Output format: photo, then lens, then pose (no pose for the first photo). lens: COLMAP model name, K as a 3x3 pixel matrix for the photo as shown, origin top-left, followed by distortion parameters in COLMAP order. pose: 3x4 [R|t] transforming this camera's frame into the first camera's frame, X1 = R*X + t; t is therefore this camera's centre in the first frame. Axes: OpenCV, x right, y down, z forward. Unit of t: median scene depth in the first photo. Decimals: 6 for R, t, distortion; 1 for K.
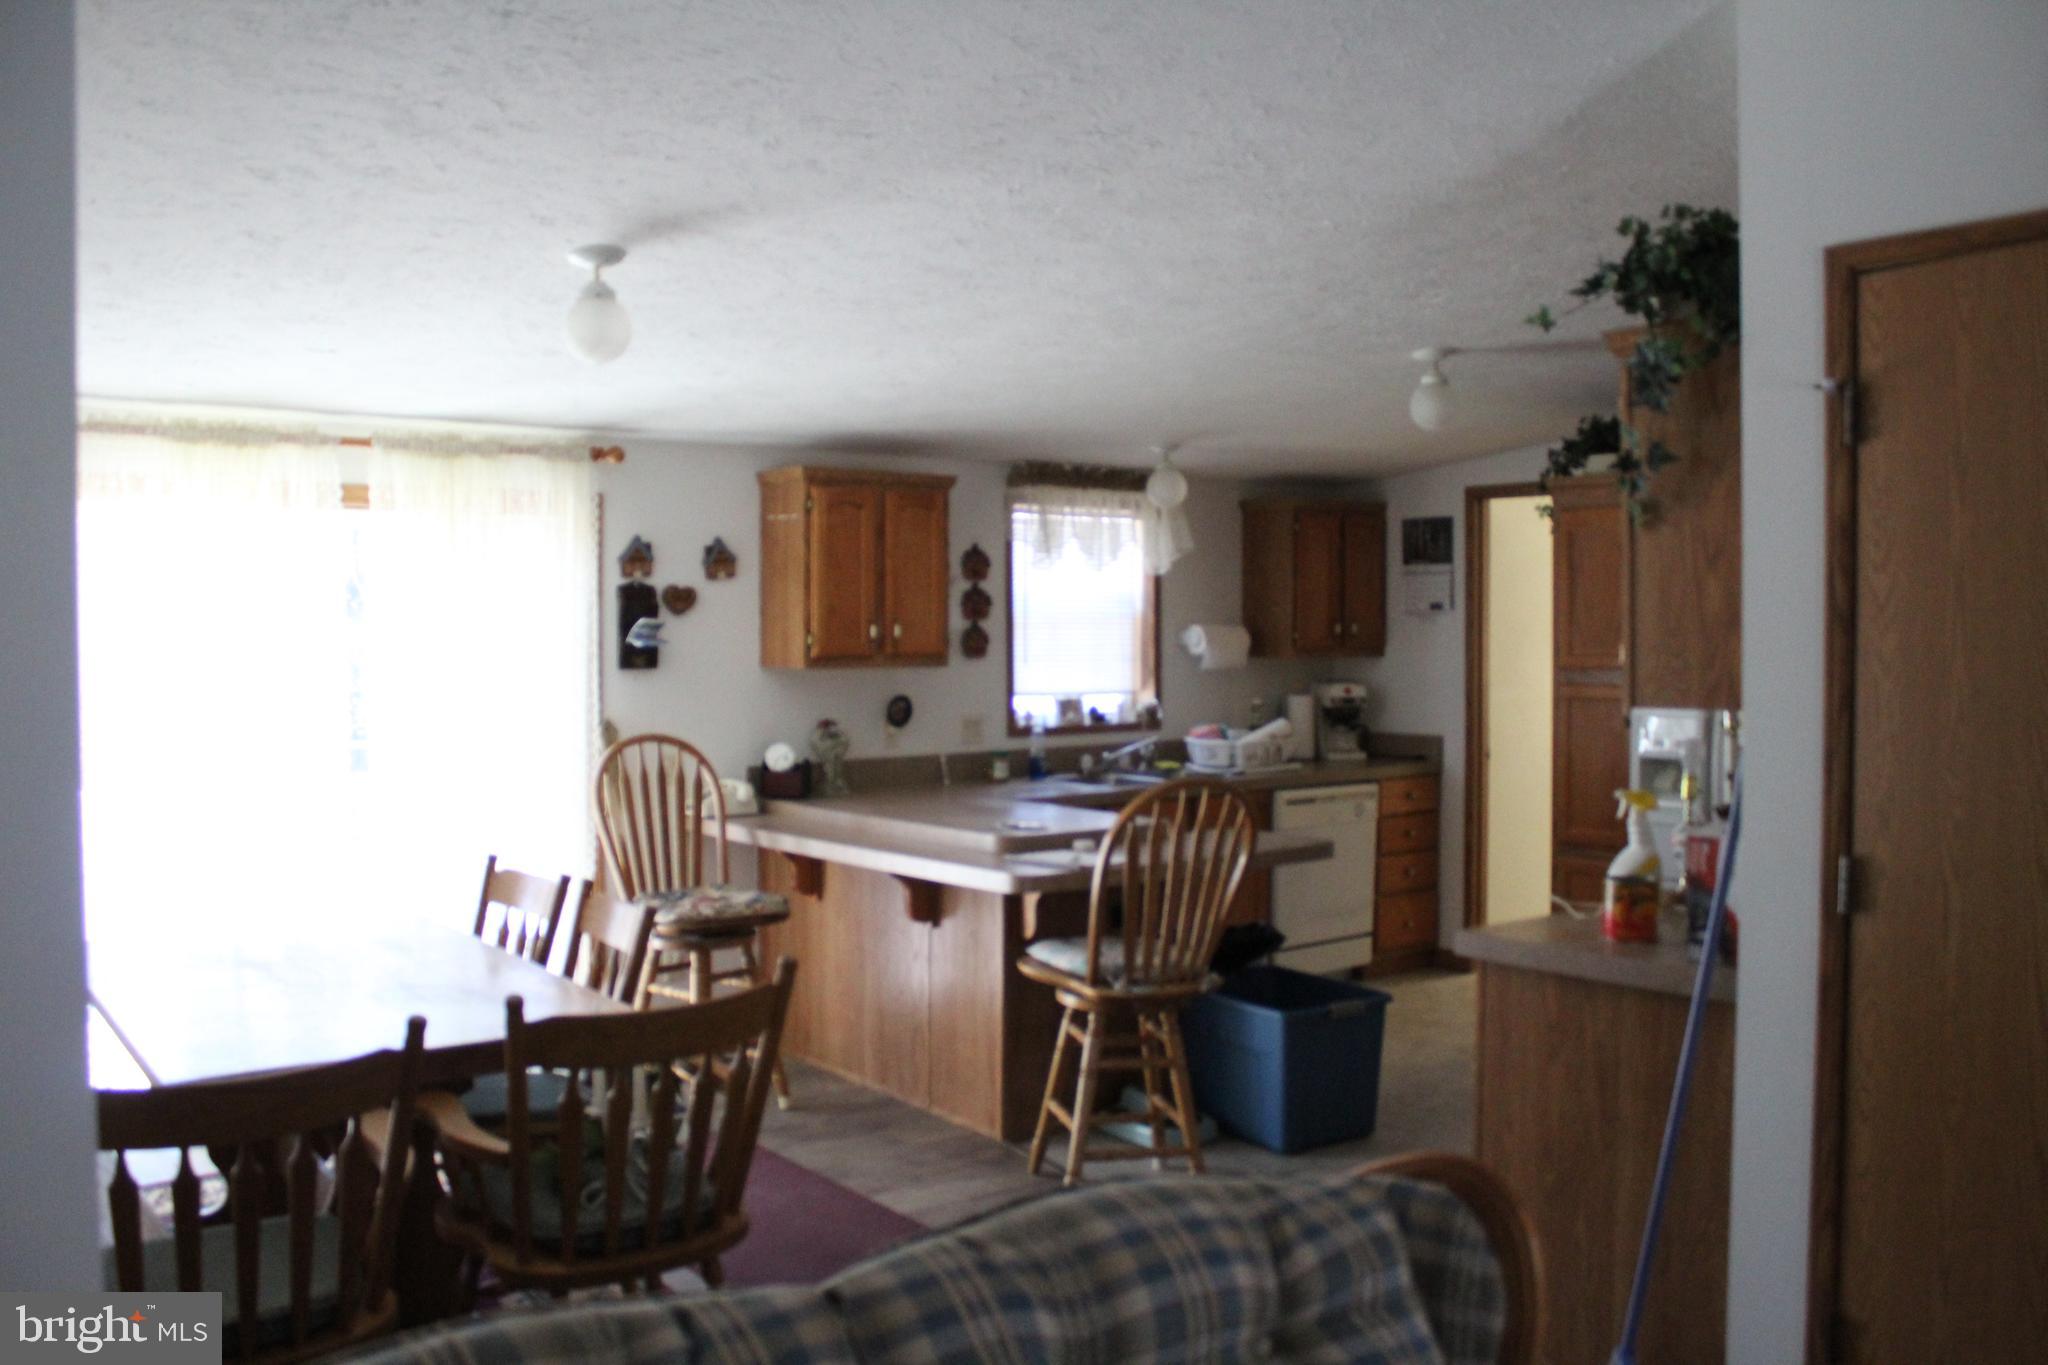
lens RADIAL K [[1876.2, 0, 1024.0], [0, 1876.2, 682.5], [0, 0, 1]] dist [-0.209977, 0.287734]
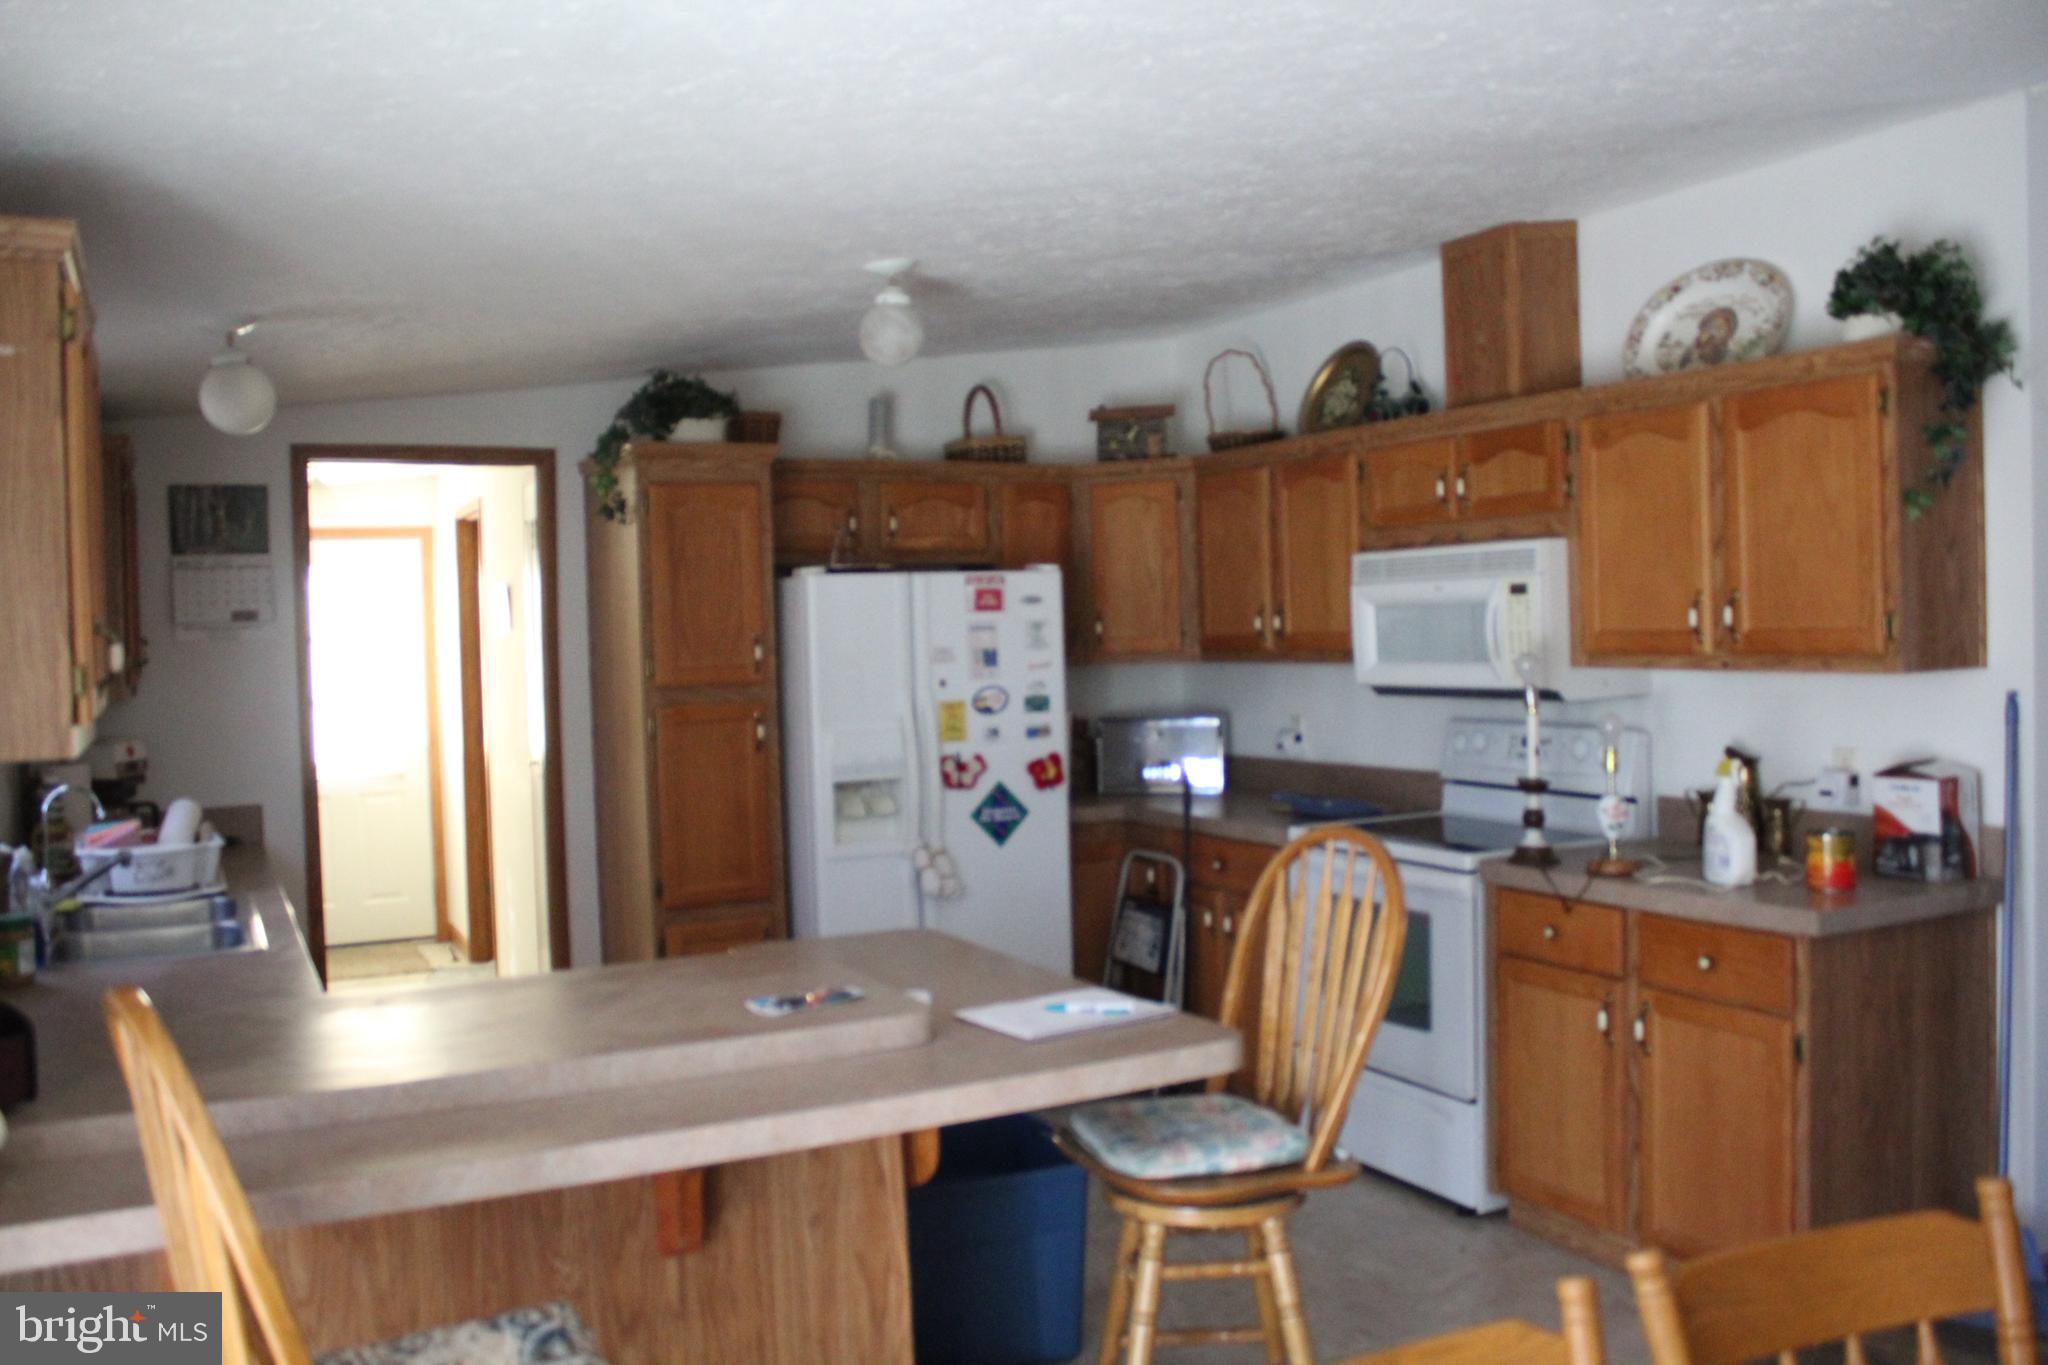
lens RADIAL K [[1876.2, 0, 1024.0], [0, 1876.2, 682.5], [0, 0, 1]] dist [-0.209977, 0.287734]
pose [[0.184497, -0.027222, 0.982456, -0.455950], [0.056035, 0.998282, 0.017138, -0.014677], [-0.981234, 0.051890, 0.185705, 0.710179]]
